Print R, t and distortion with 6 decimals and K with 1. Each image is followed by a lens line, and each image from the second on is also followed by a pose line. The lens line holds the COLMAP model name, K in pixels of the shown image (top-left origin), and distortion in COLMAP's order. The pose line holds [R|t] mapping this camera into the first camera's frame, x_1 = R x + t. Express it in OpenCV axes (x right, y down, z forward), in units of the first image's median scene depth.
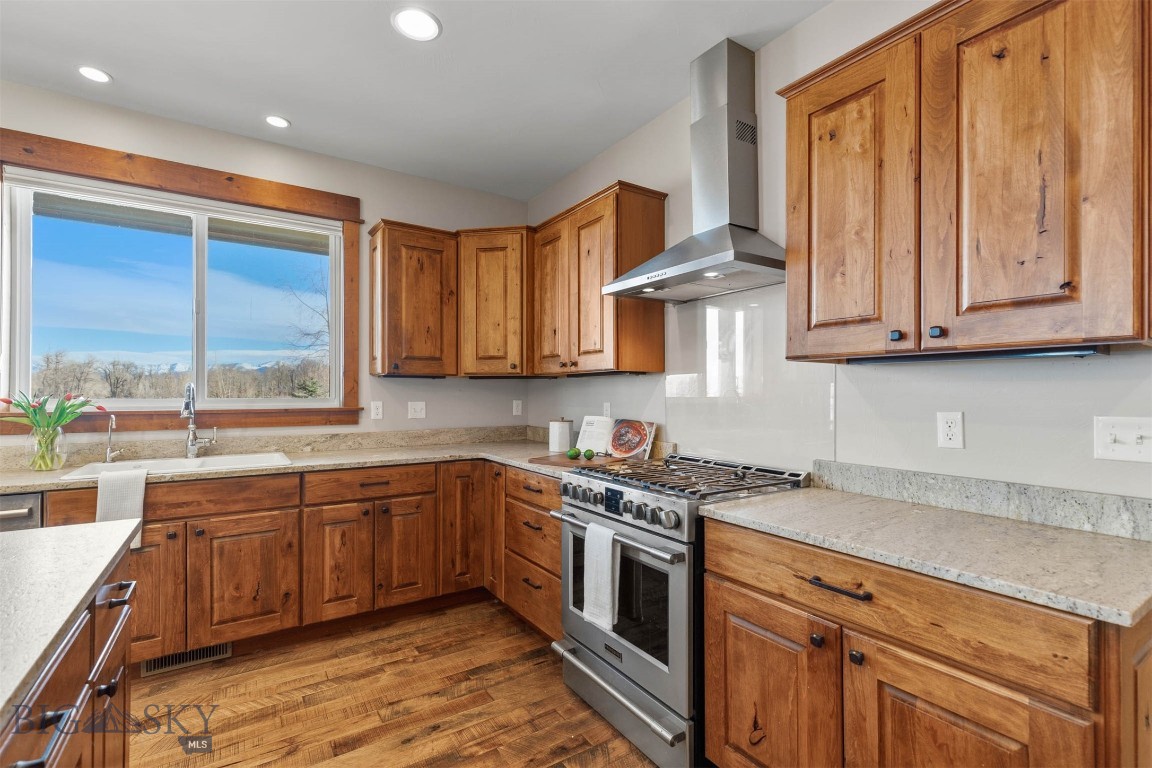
lens RADIAL K [[518.1, 0, 576.0], [0, 518.1, 391.3], [0, 0, 1]] dist [0.007971, -0.001573]
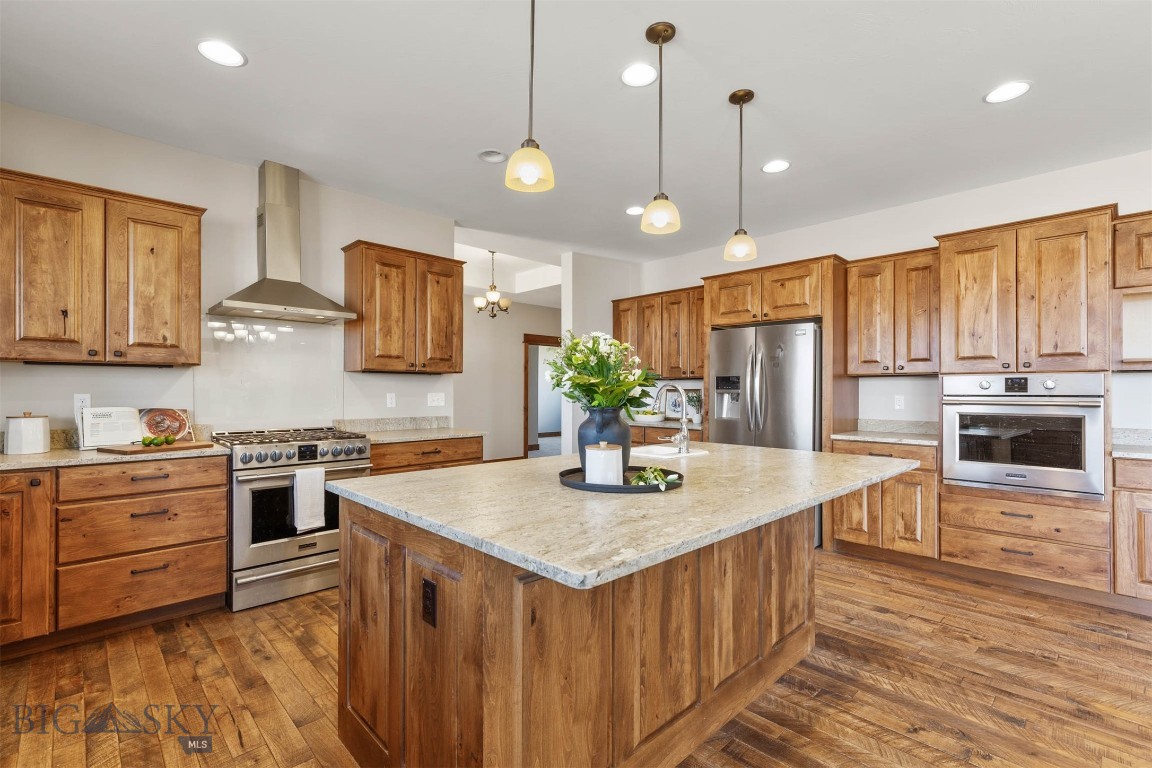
lens RADIAL K [[518.1, 0, 576.6], [0, 518.1, 389.2], [0, 0, 1]] dist [0.007971, -0.001573]
pose [[-0.184300, -0.000011, 0.982870, -1.273933], [-0.006638, 0.999977, -0.001233, 0.010395], [-0.982848, -0.006751, -0.184296, 0.371185]]
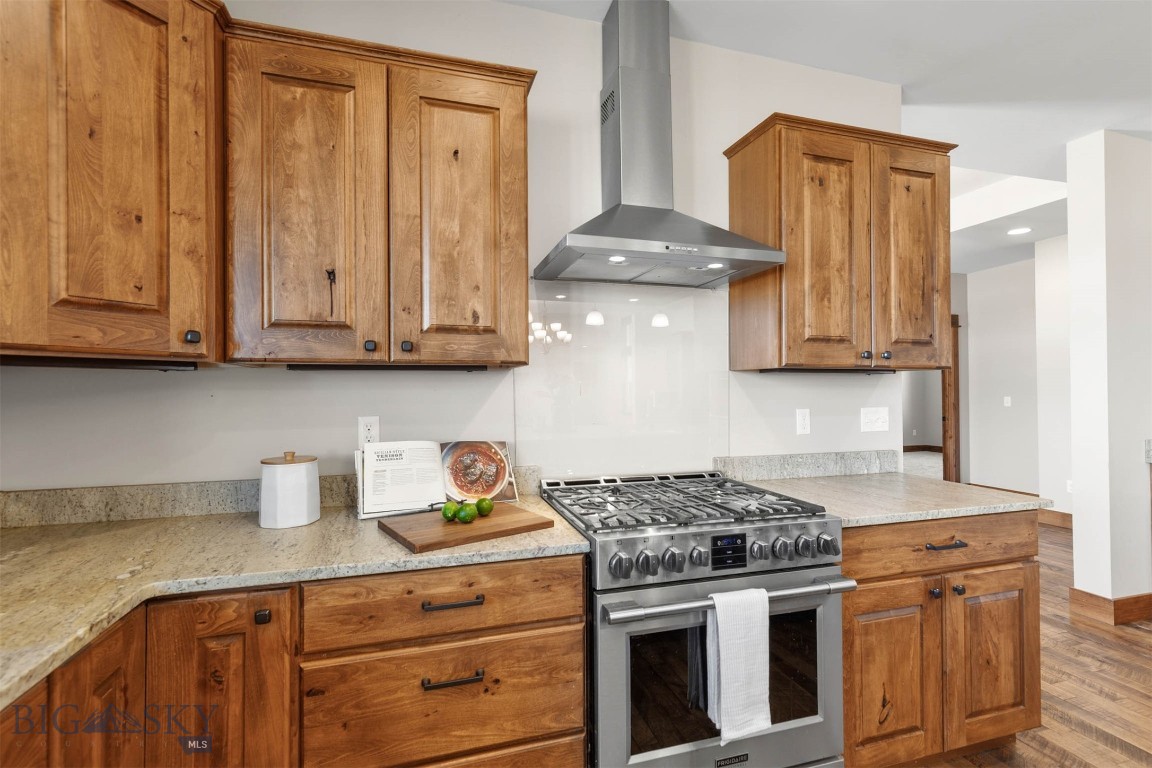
lens RADIAL K [[518.1, 0, 574.0], [0, 518.1, 386.2], [0, 0, 1]] dist [0.007971, -0.001573]
pose [[0.289616, 0.002788, 0.957139, -0.523943], [0.001566, 0.999993, -0.003387, -0.011991], [-0.957142, 0.002480, 0.289609, 0.767976]]
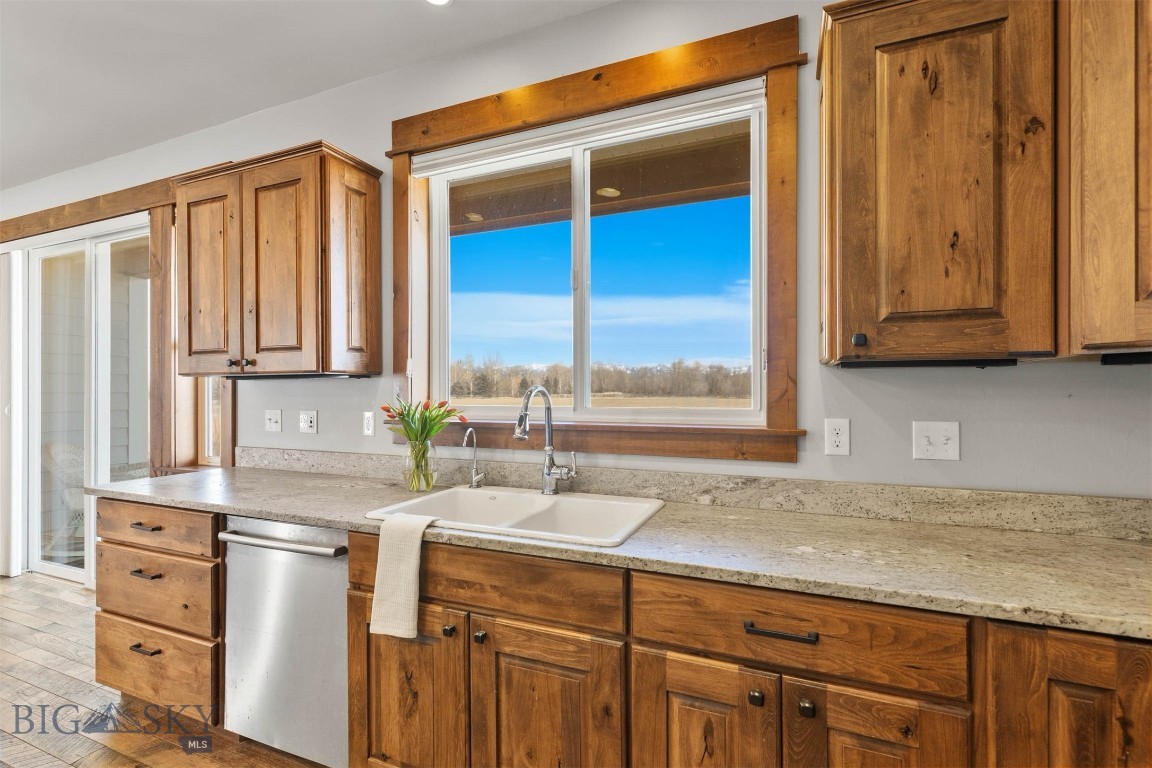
lens RADIAL K [[518.1, 0, 574.8], [0, 518.1, 390.5], [0, 0, 1]] dist [0.007971, -0.001573]
pose [[0.553396, -0.002438, -0.832914, -0.152936], [0.007438, 0.999970, 0.002015, -0.012501], [0.832885, -0.007311, 0.553398, 0.703661]]
